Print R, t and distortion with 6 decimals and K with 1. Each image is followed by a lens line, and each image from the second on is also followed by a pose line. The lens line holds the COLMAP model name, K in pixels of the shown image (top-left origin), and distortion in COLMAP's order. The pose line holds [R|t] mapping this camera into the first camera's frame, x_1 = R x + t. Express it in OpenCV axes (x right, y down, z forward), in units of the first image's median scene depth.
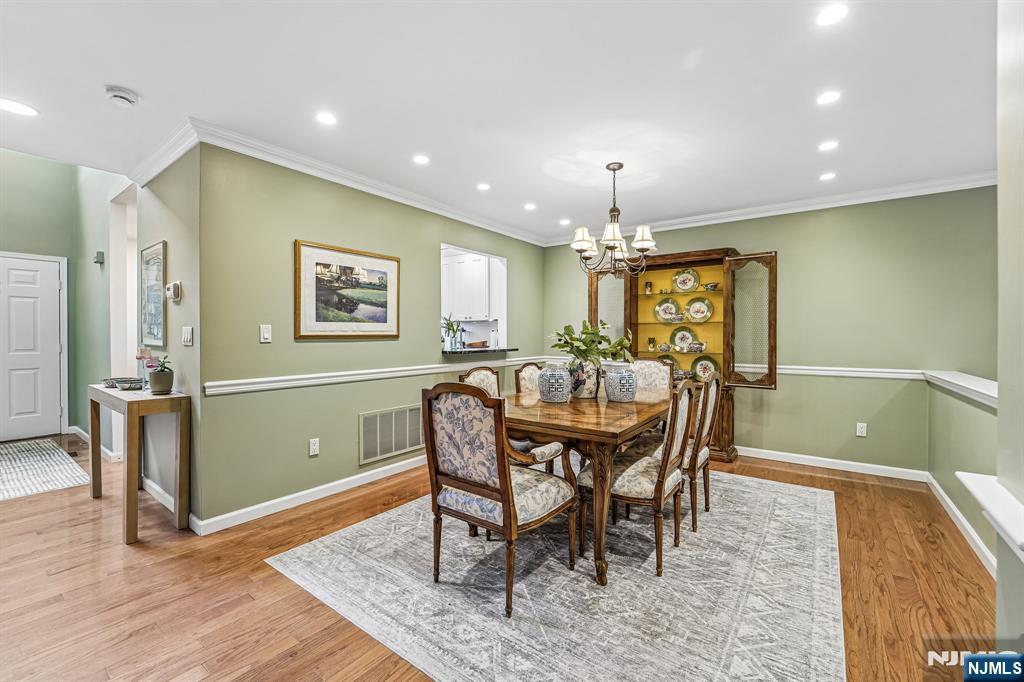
lens RADIAL K [[421.9, 0, 514.7], [0, 421.9, 337.8], [0, 0, 1]] dist [-0.003197, -0.000251]
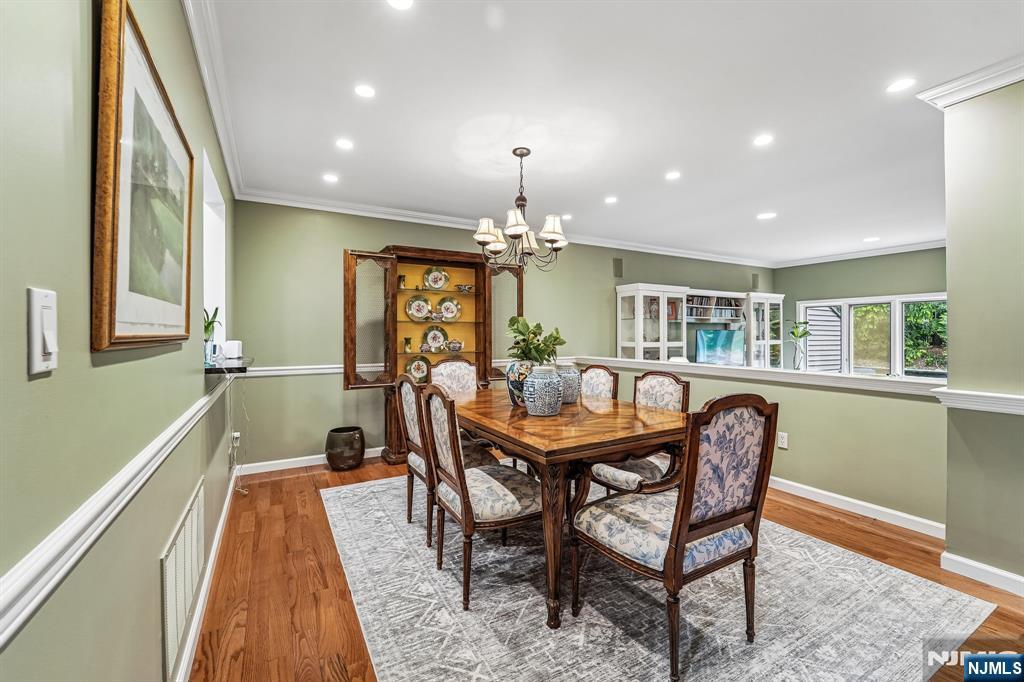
lens RADIAL K [[427.8, 0, 505.3], [0, 427.8, 335.4], [0, 0, 1]] dist [-0.011620, -0.000061]
pose [[0.416844, -0.004678, 0.908966, -0.632799], [0.010534, 0.999944, 0.000315, -0.004516], [-0.908917, 0.009444, 0.416870, 0.648249]]
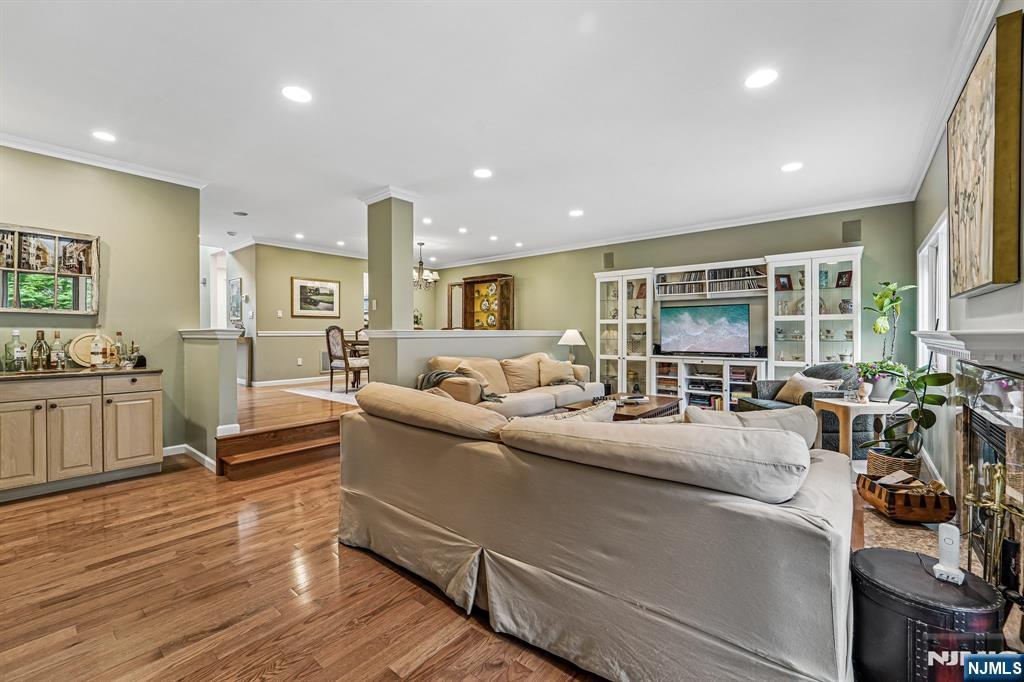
lens RADIAL K [[424.8, 0, 513.1], [0, 424.8, 335.0], [0, 0, 1]] dist [0.000293, 0.000150]
pose [[0.998712, -0.003627, -0.050600, 0.878985], [0.003603, 0.999993, -0.000555, 0.112494], [0.050602, 0.000372, 0.998719, -1.383891]]
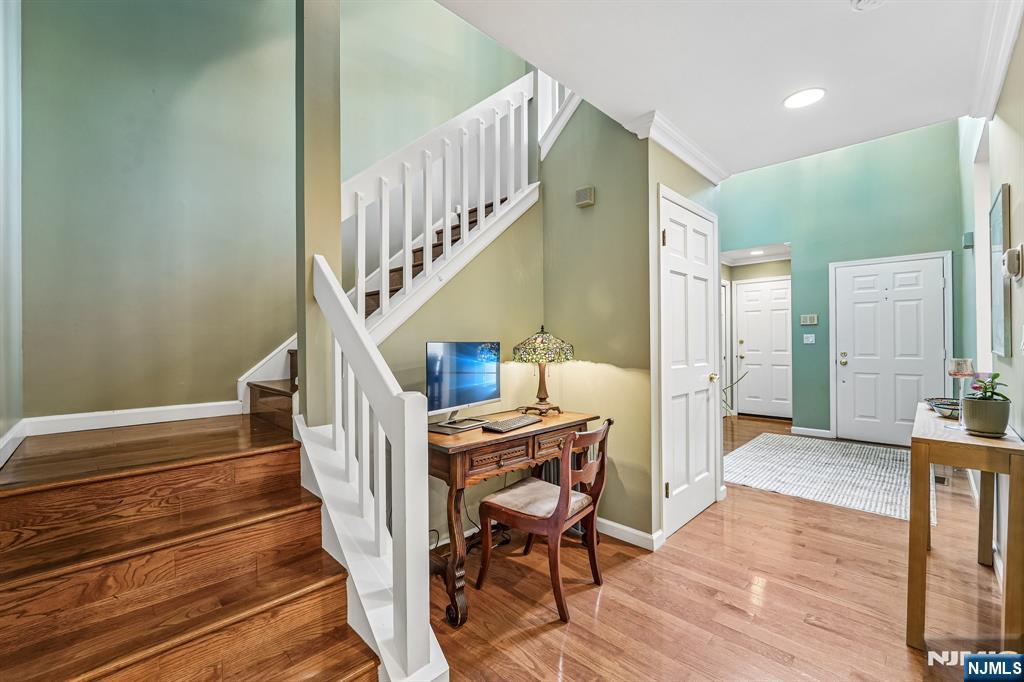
lens RADIAL K [[422.6, 0, 511.1], [0, 422.6, 345.3], [0, 0, 1]] dist [-0.012696, -0.000083]
pose [[-0.148933, 0.009075, -0.988806, -0.124018], [-0.000211, 0.999958, 0.009209, -0.003238], [0.988847, 0.001581, -0.148925, 0.361885]]
